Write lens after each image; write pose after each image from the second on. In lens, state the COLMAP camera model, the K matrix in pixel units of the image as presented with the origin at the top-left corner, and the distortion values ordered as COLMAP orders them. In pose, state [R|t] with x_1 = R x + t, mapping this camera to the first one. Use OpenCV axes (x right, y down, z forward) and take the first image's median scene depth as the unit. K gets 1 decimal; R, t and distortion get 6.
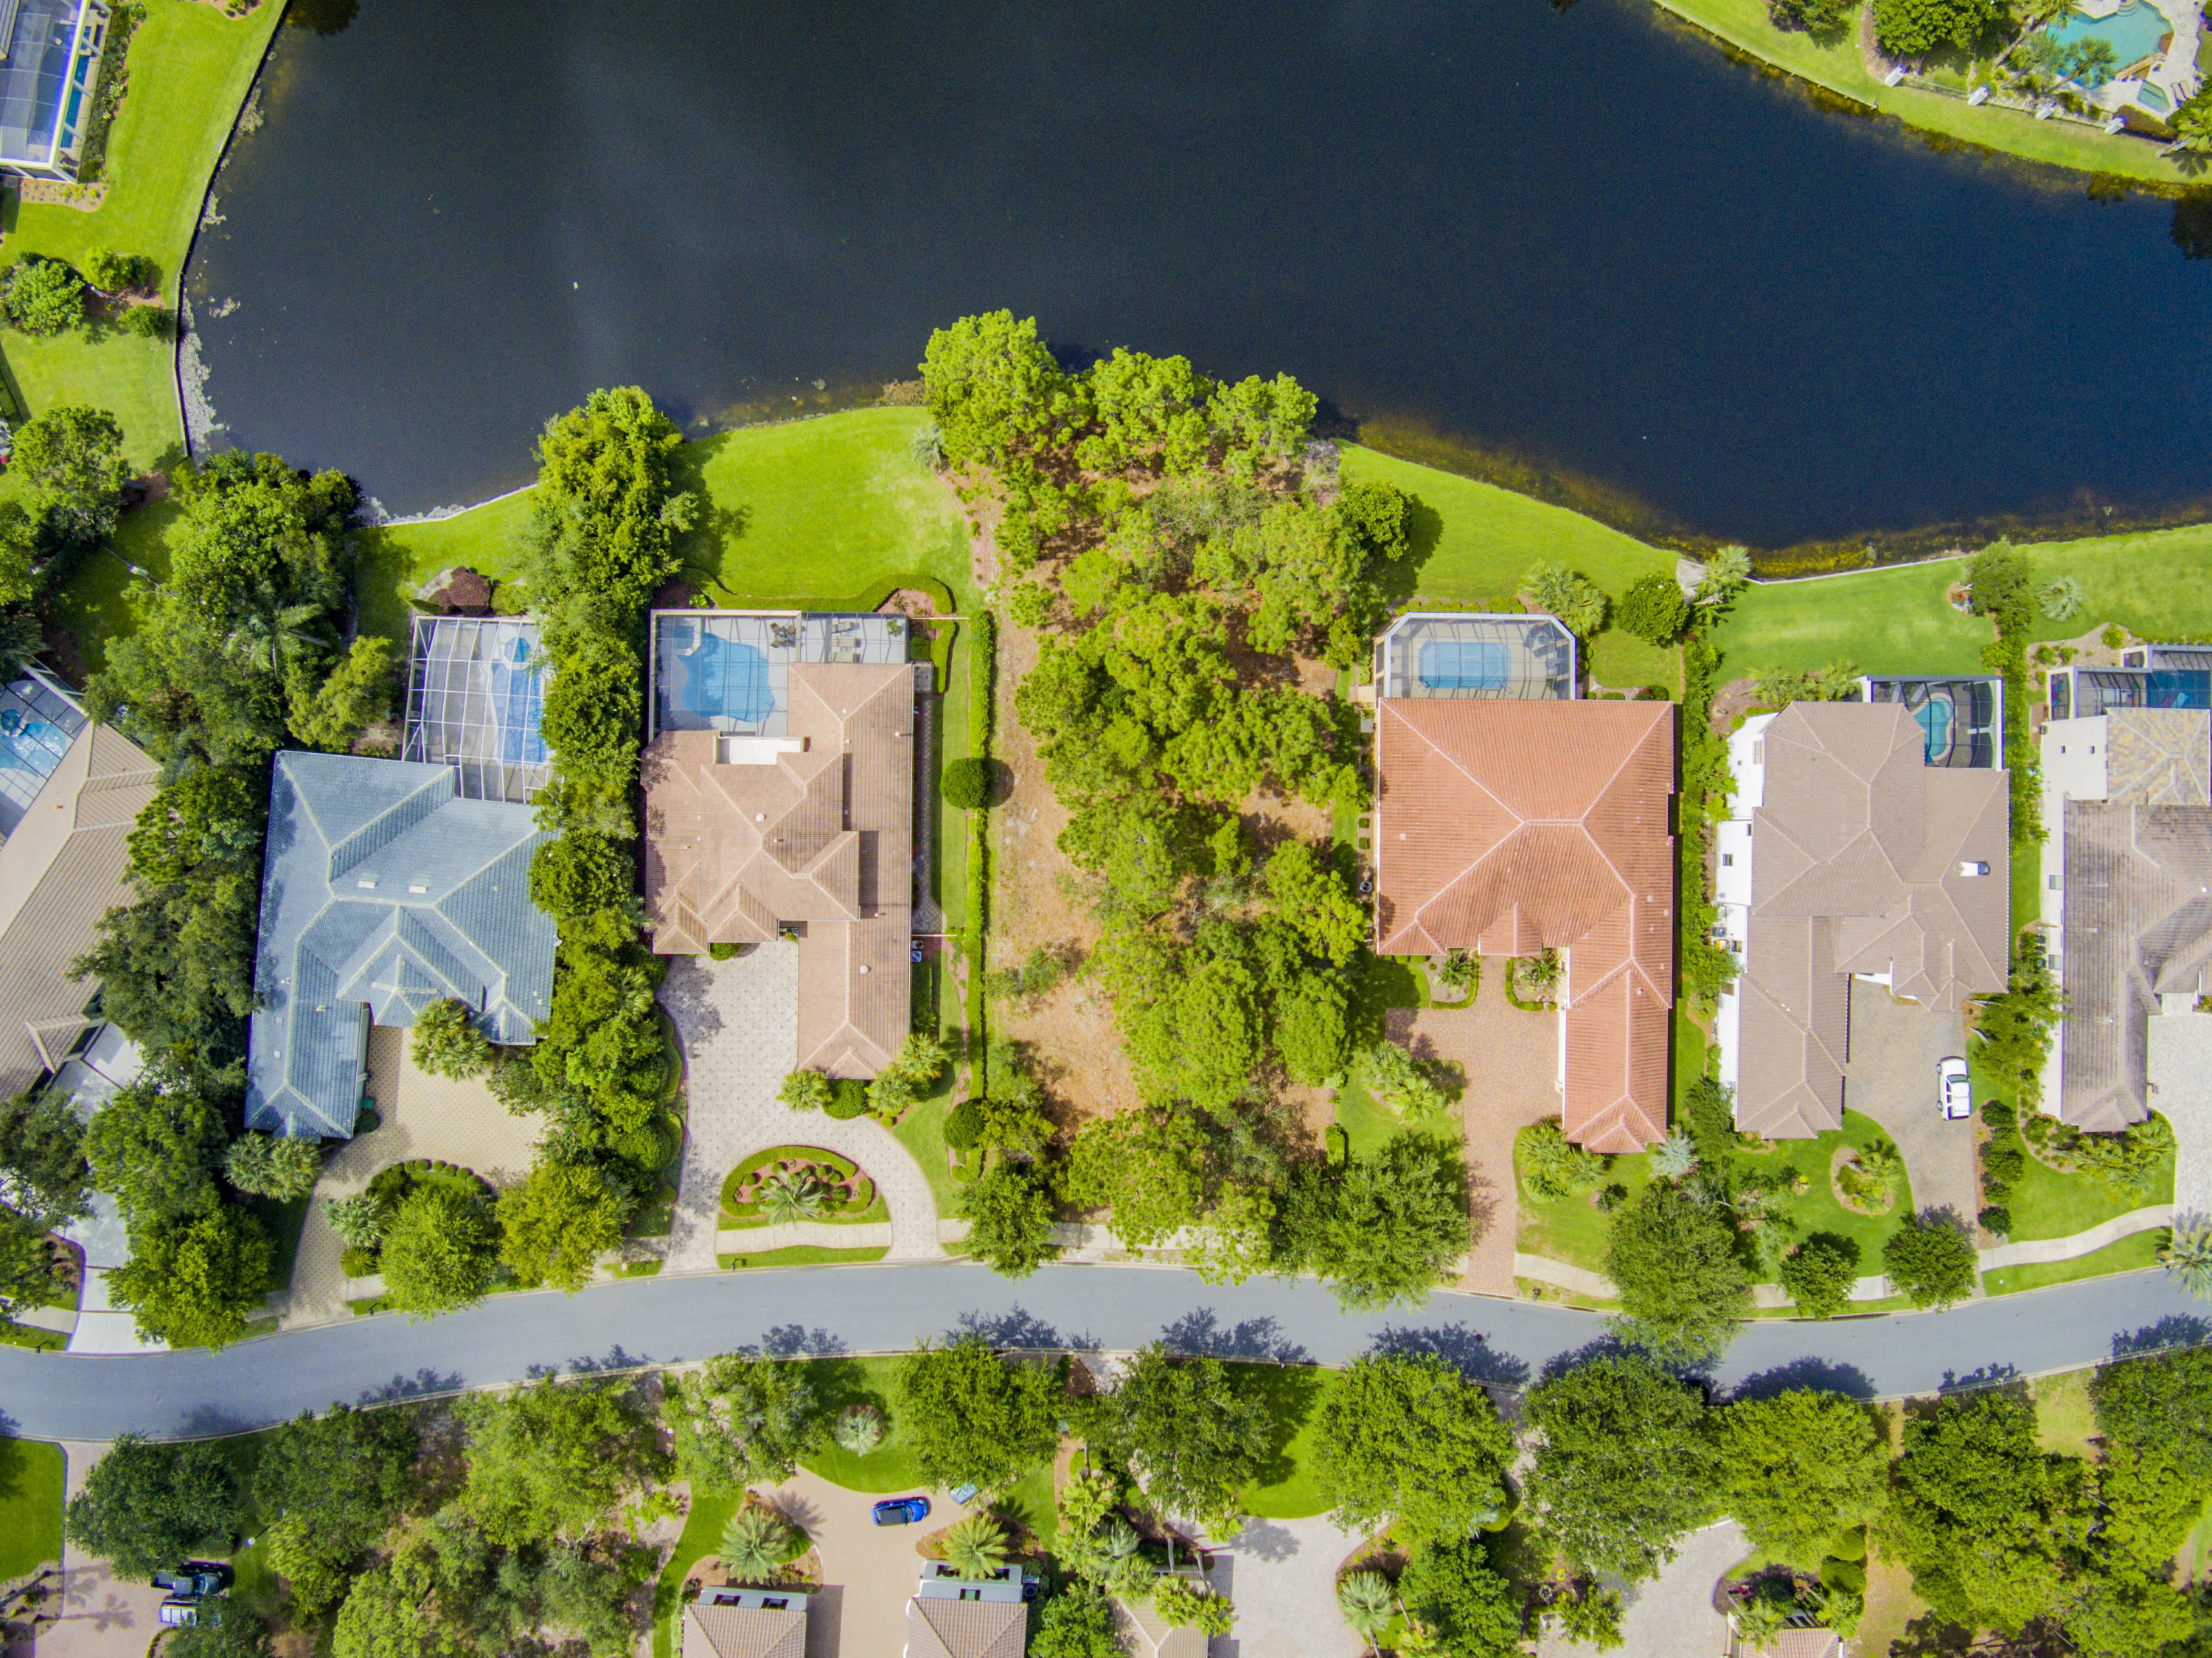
lens RADIAL K [[1459.1, 0, 1123.5], [0, 1459.1, 808.1], [0, 0, 1]] dist [-0.085540, 0.017108]
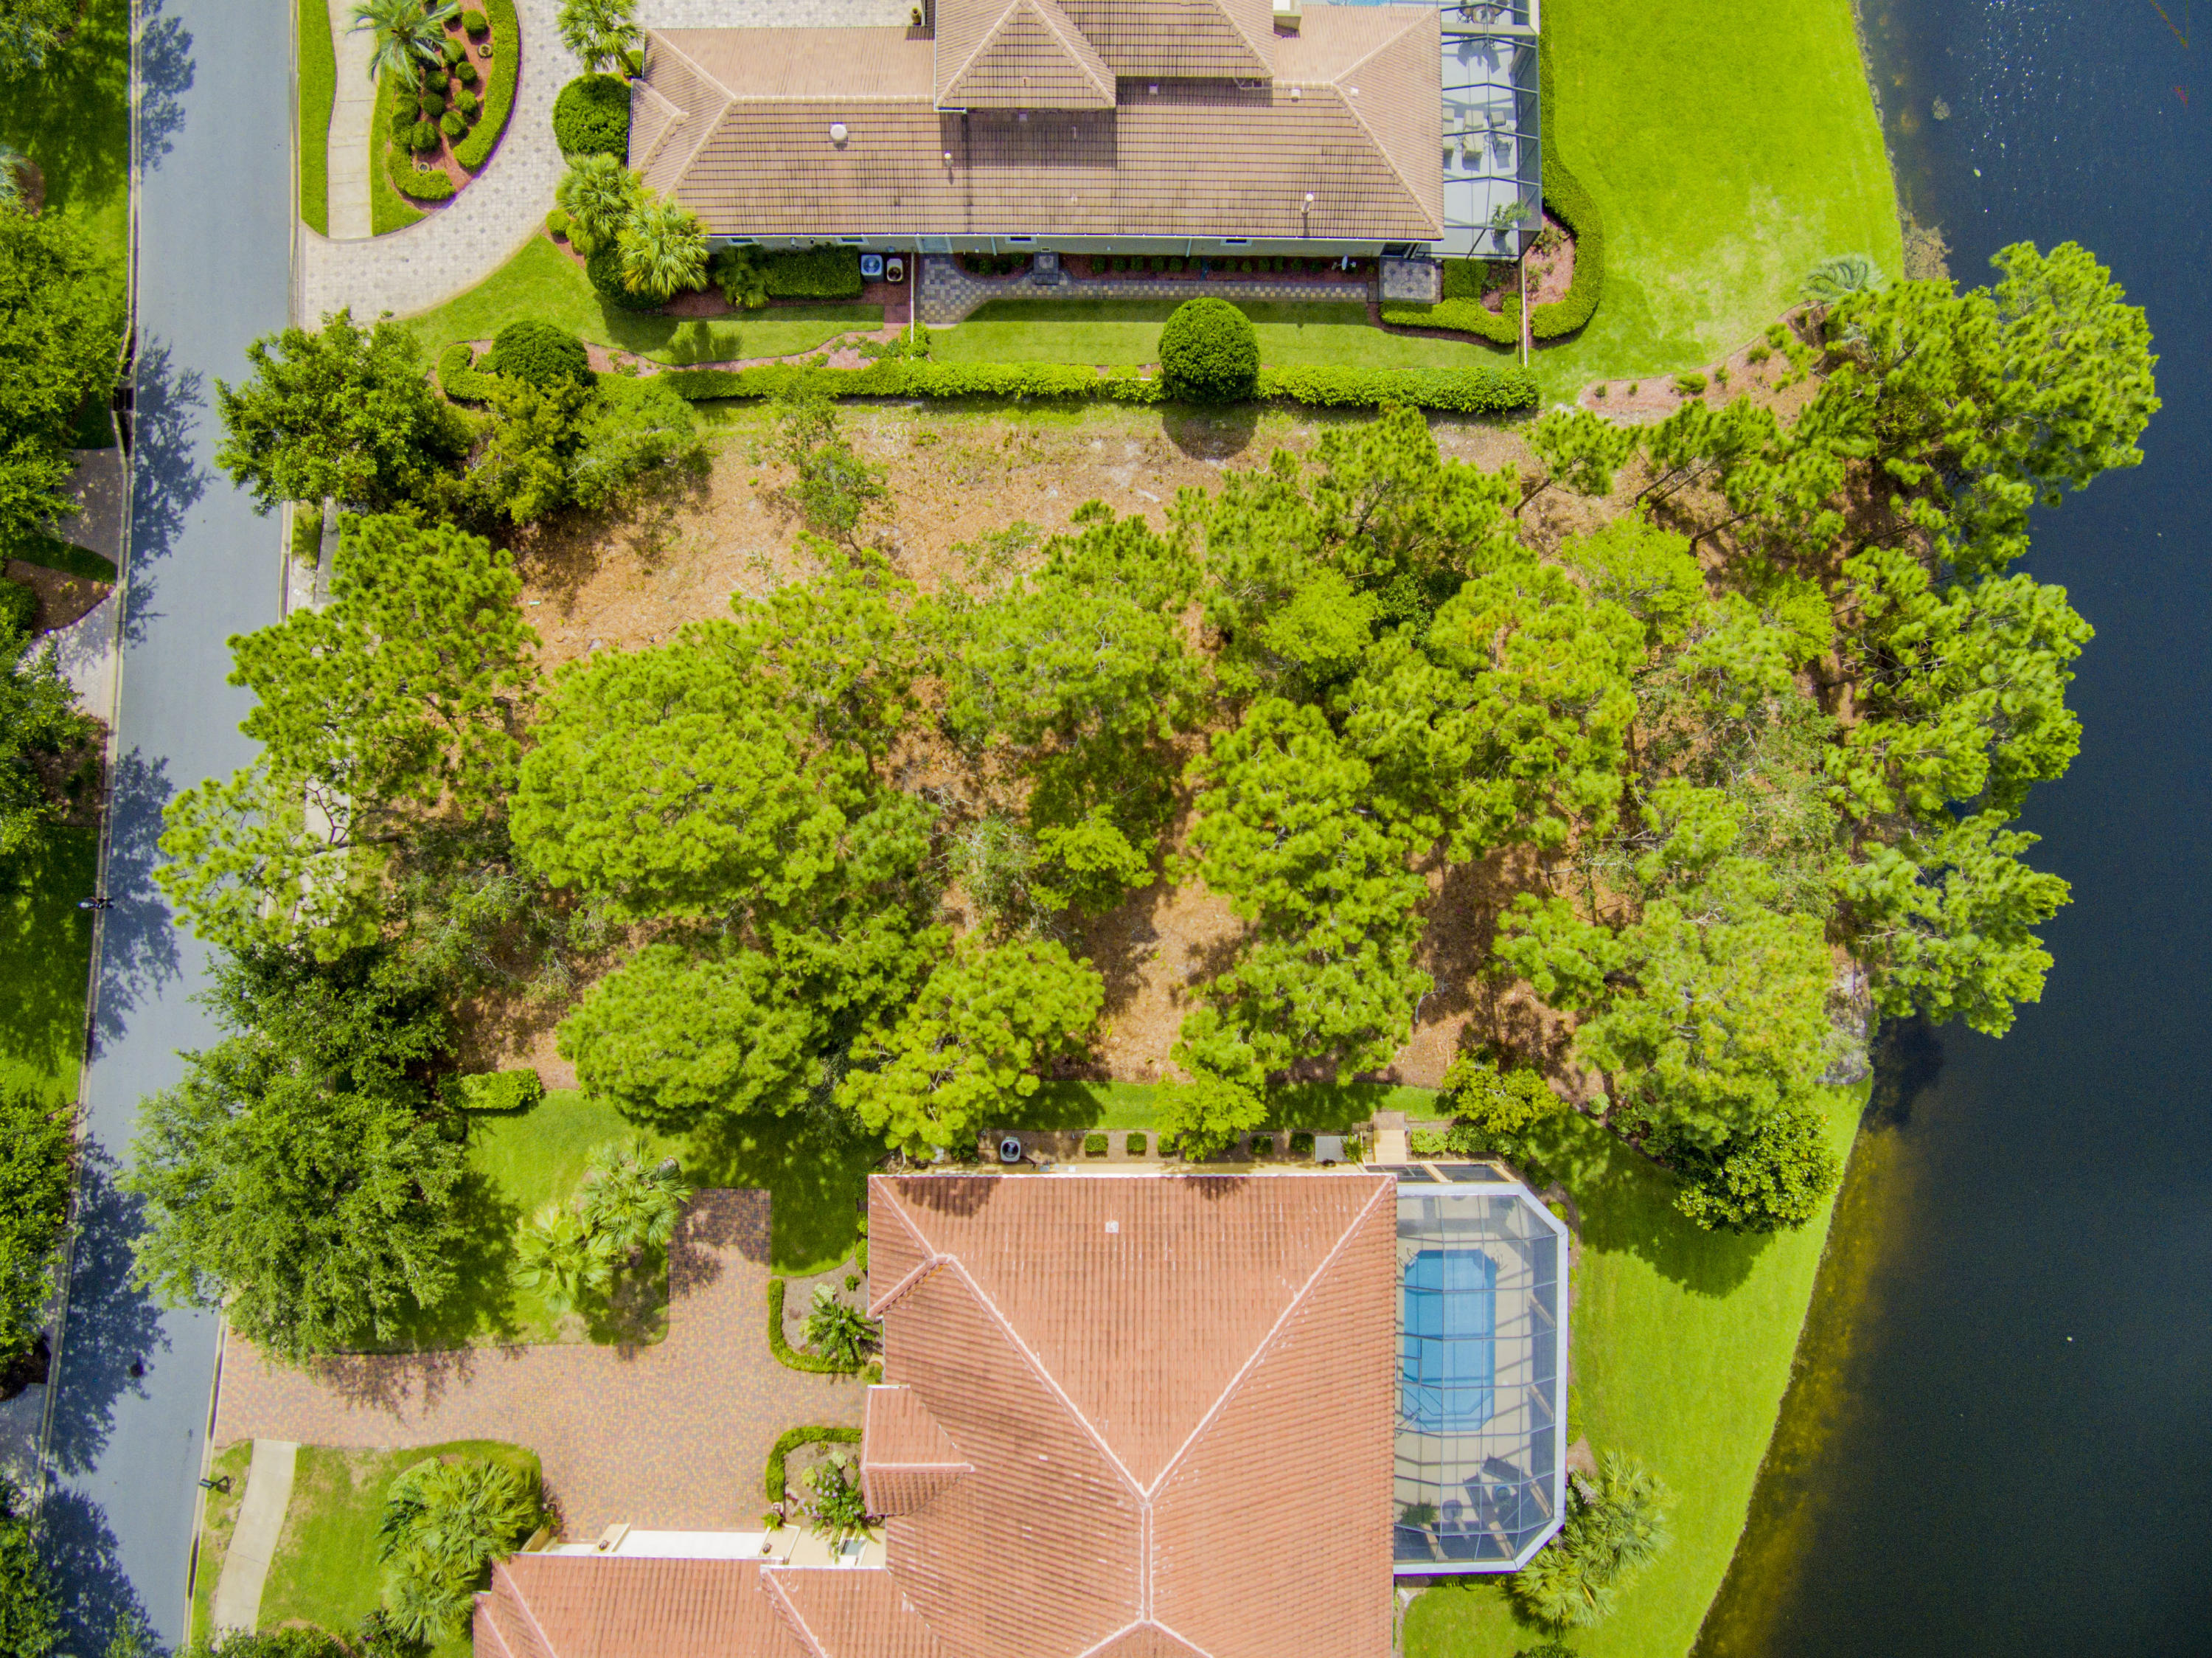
lens RADIAL K [[1459.1, 0, 1123.5], [0, 1459.1, 808.1], [0, 0, 1]] dist [-0.085540, 0.017108]
pose [[0.007494, 0.998454, -0.055078, 0.079503], [-0.999948, 0.007105, -0.007256, 0.017946], [-0.006853, 0.055129, 0.998456, 0.509372]]
